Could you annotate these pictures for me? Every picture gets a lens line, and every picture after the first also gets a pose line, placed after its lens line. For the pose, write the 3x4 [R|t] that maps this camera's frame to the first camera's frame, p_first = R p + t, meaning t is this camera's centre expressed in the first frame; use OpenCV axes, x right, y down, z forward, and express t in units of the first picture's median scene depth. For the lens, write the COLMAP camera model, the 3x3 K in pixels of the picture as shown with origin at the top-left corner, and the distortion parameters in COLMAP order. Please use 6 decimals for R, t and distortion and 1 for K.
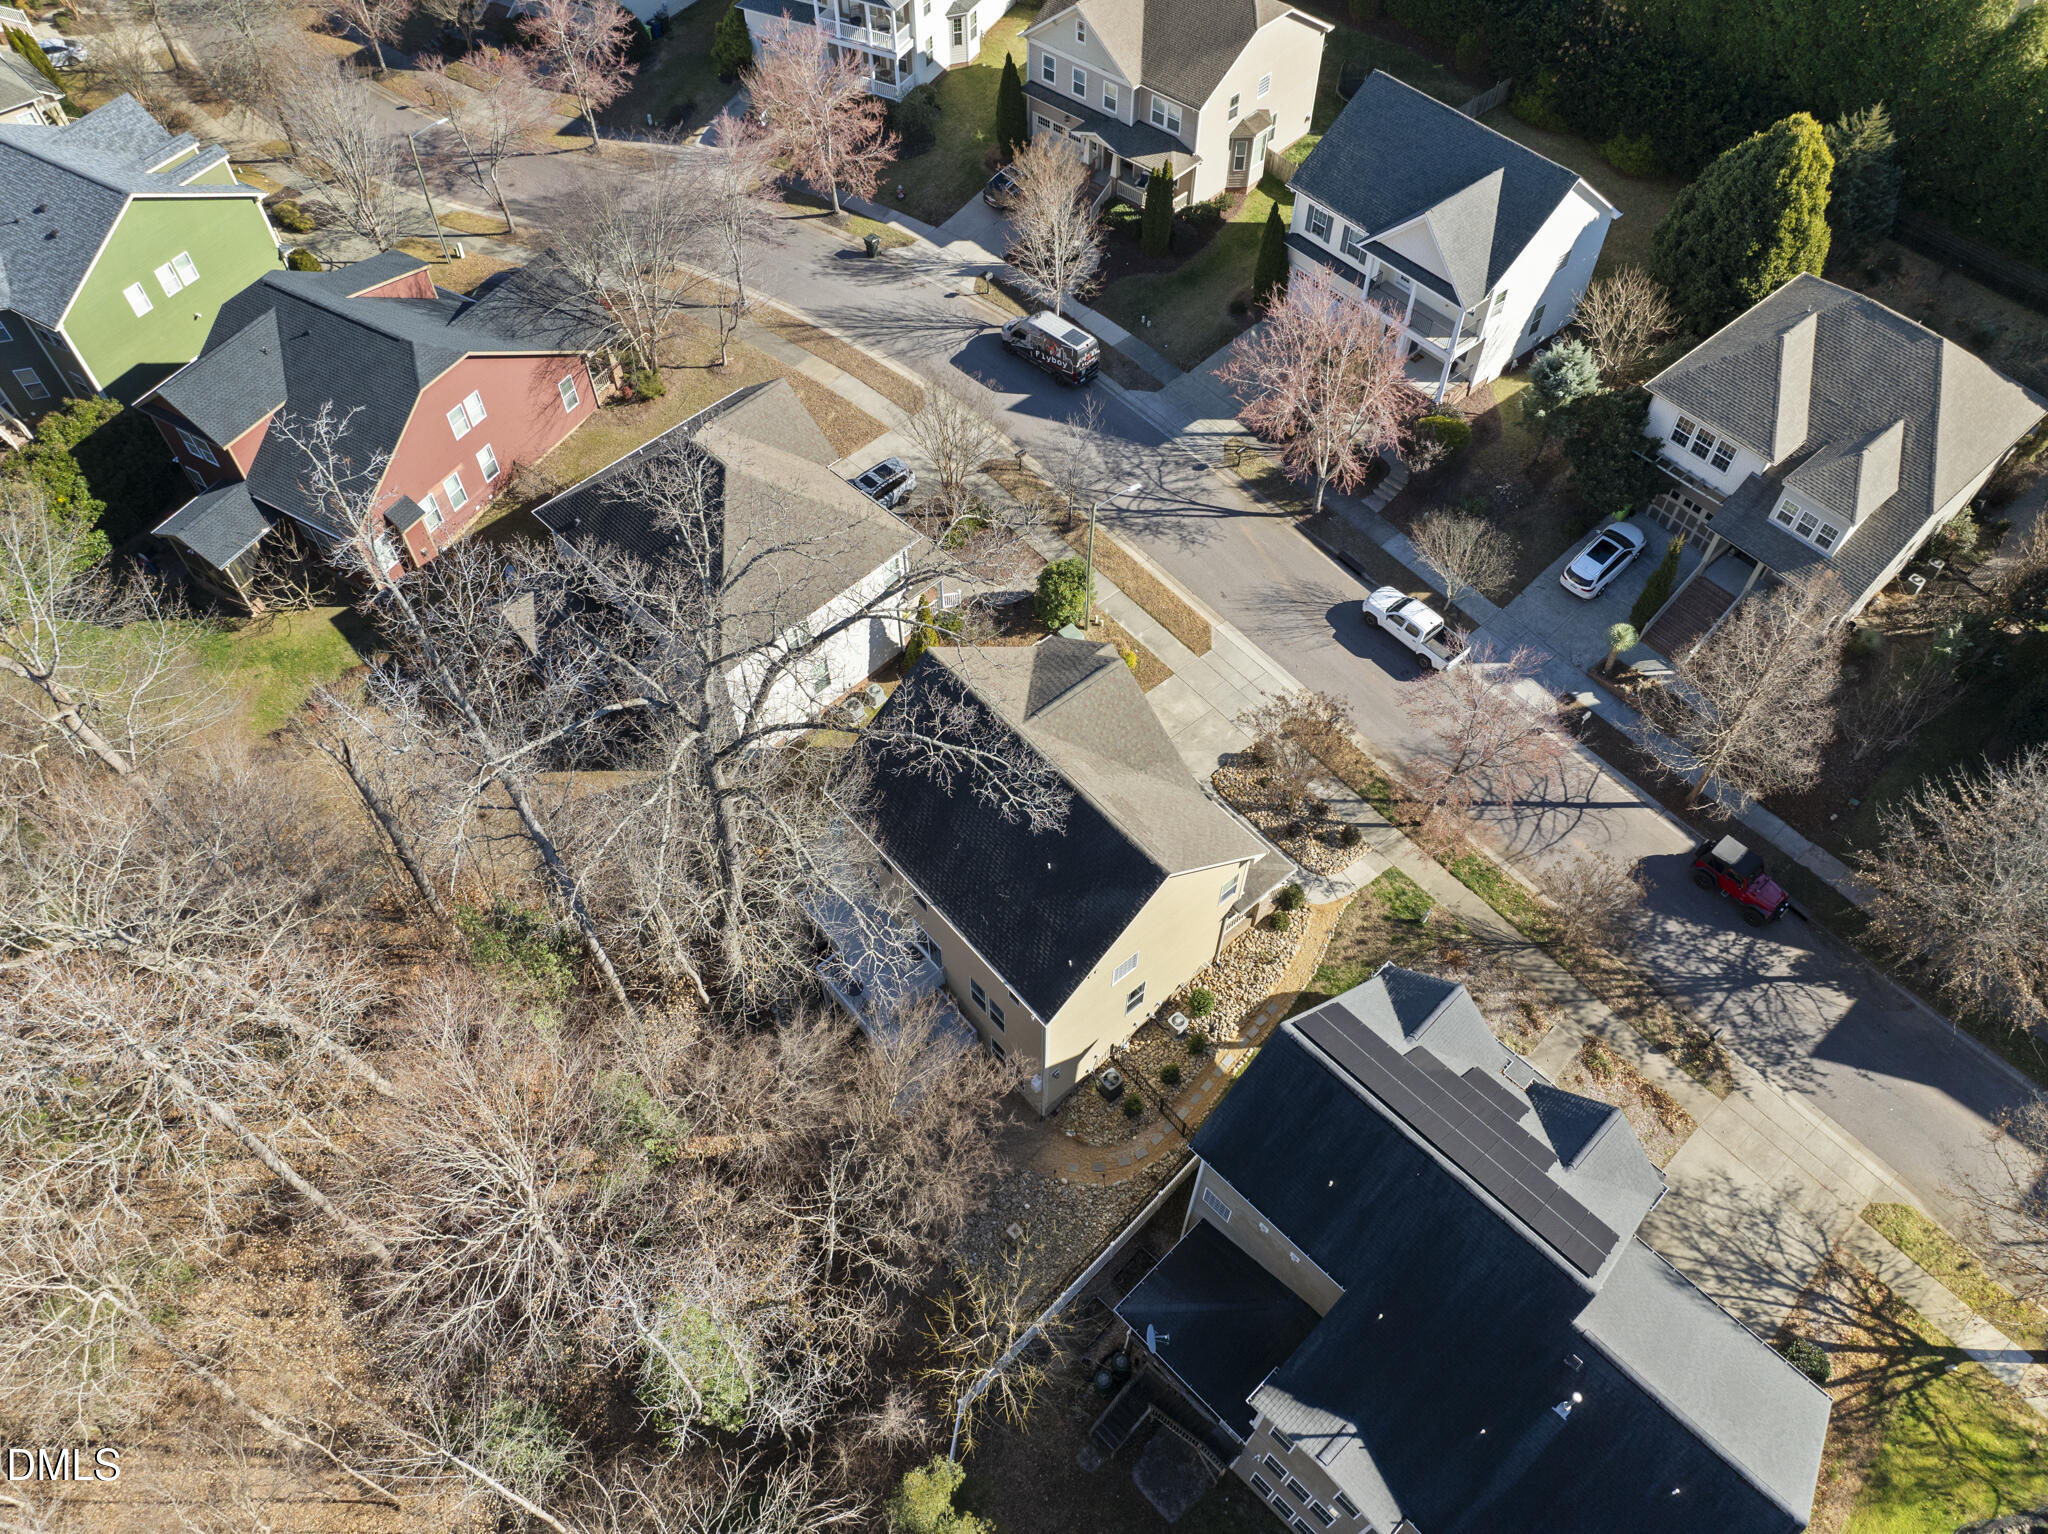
lens RADIAL K [[1459.4, 0, 1013.1], [0, 1459.4, 757.1], [0, 0, 1]] dist [-0.047741, 0.020093]
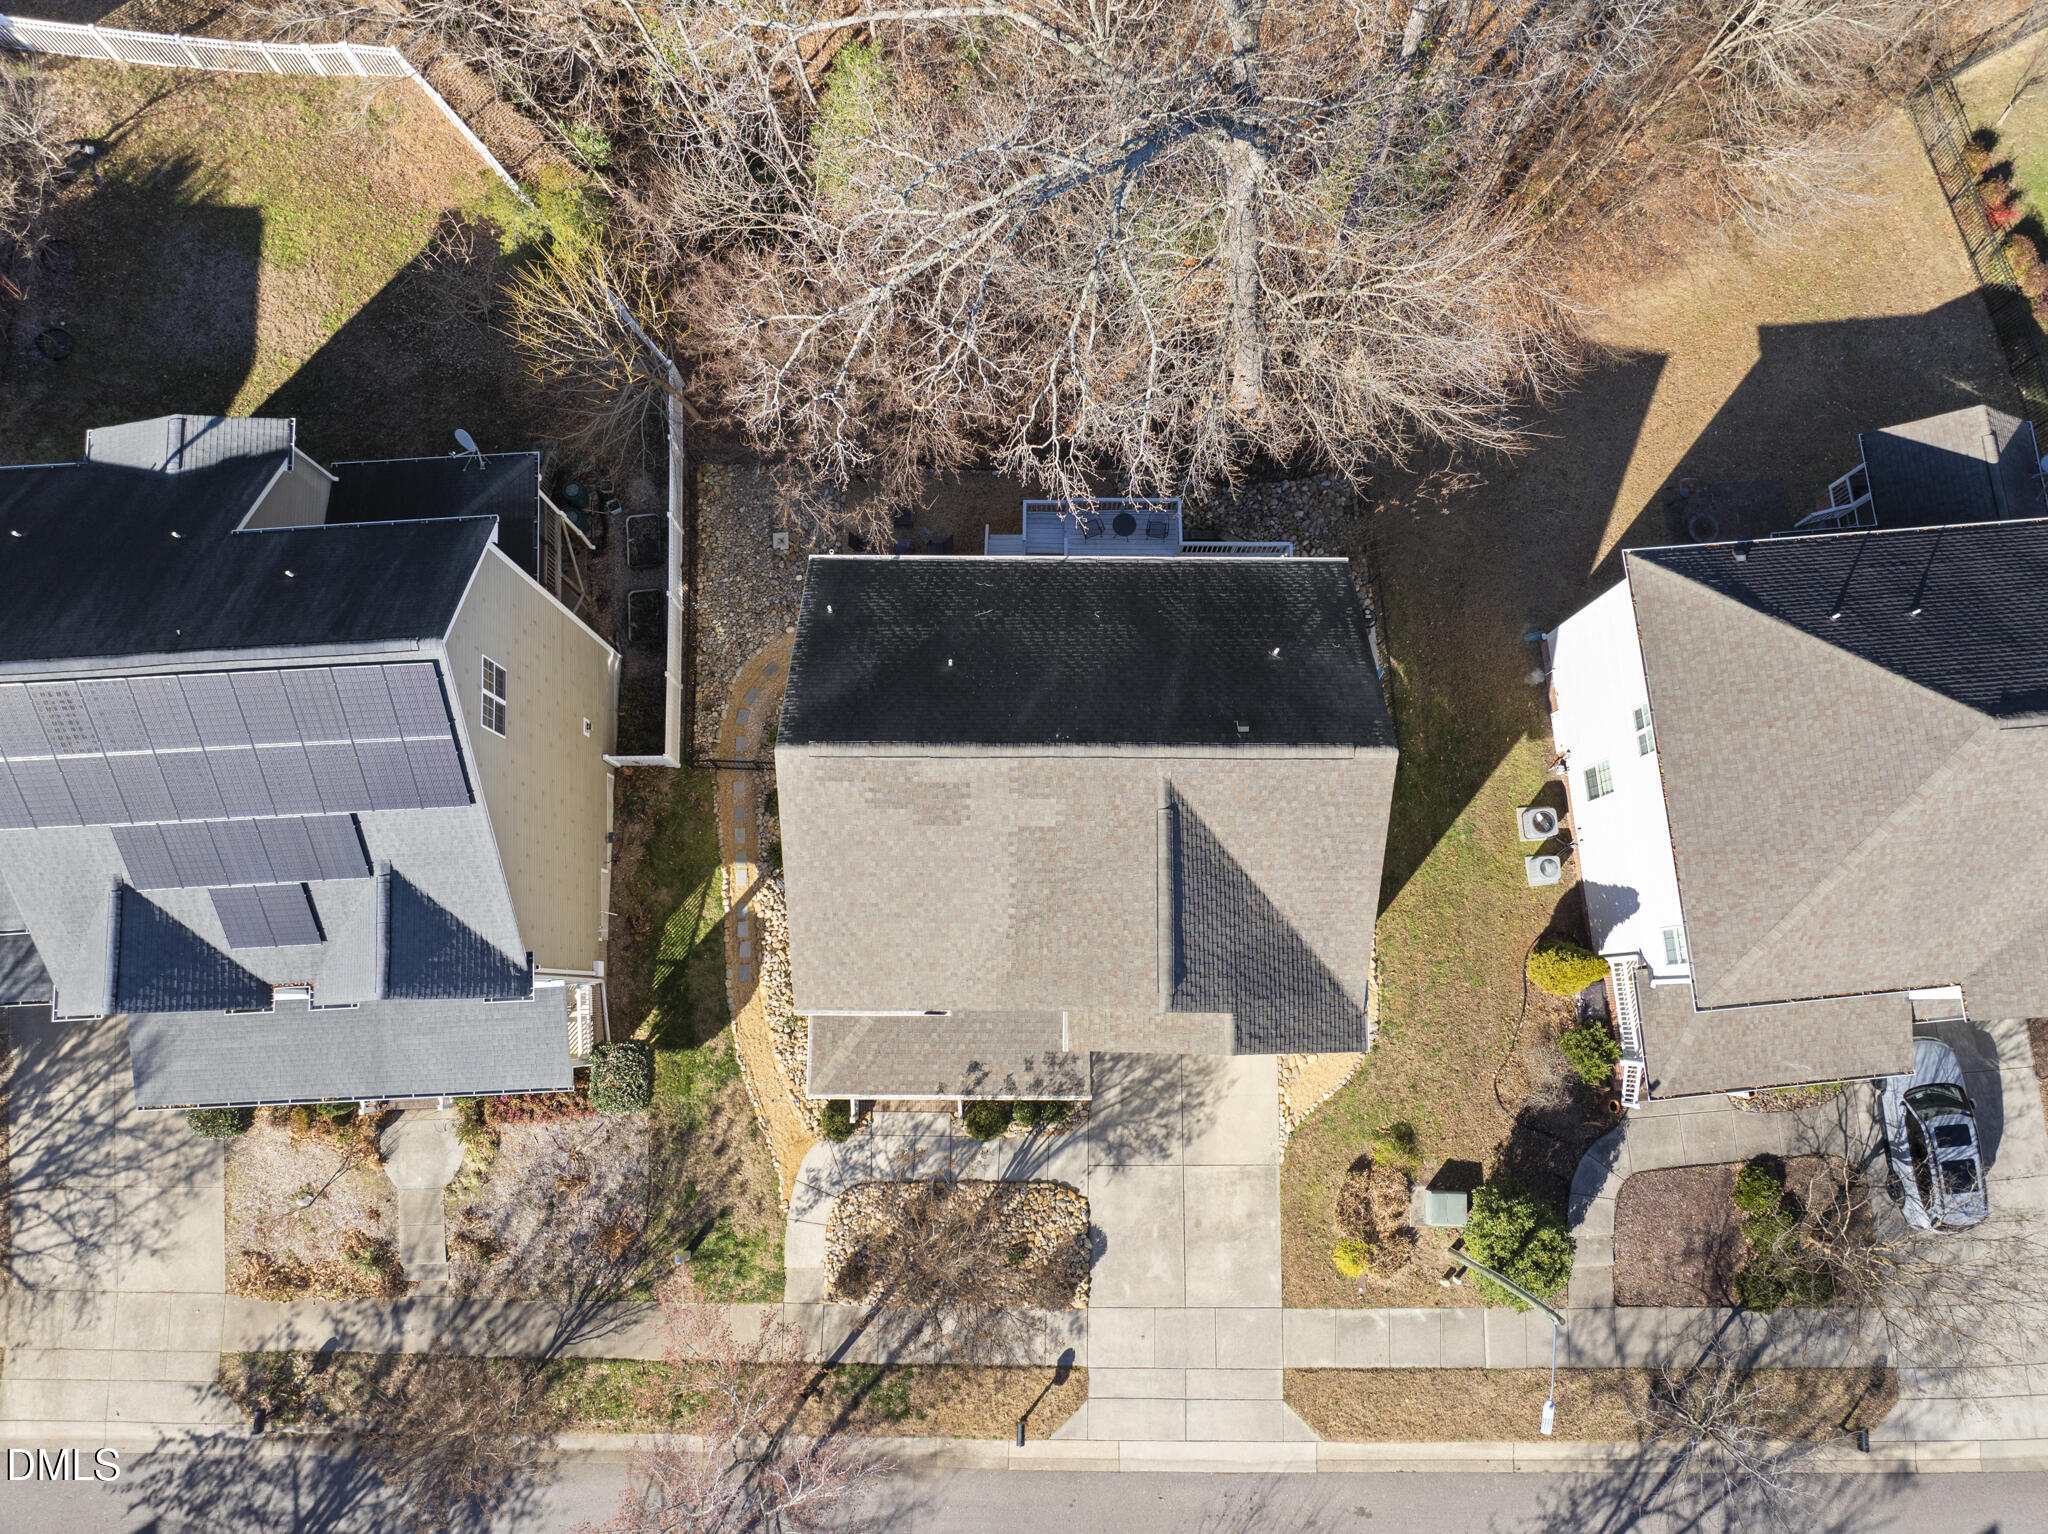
lens RADIAL K [[1459.4, 0, 1029.8], [0, 1459.4, 776.1], [0, 0, 1]] dist [-0.047741, 0.020093]
pose [[-0.652386, 0.747932, -0.122436, 0.089961], [-0.610519, -0.422908, 0.669638, -0.295724], [0.449064, 0.511612, 0.732526, 0.435102]]
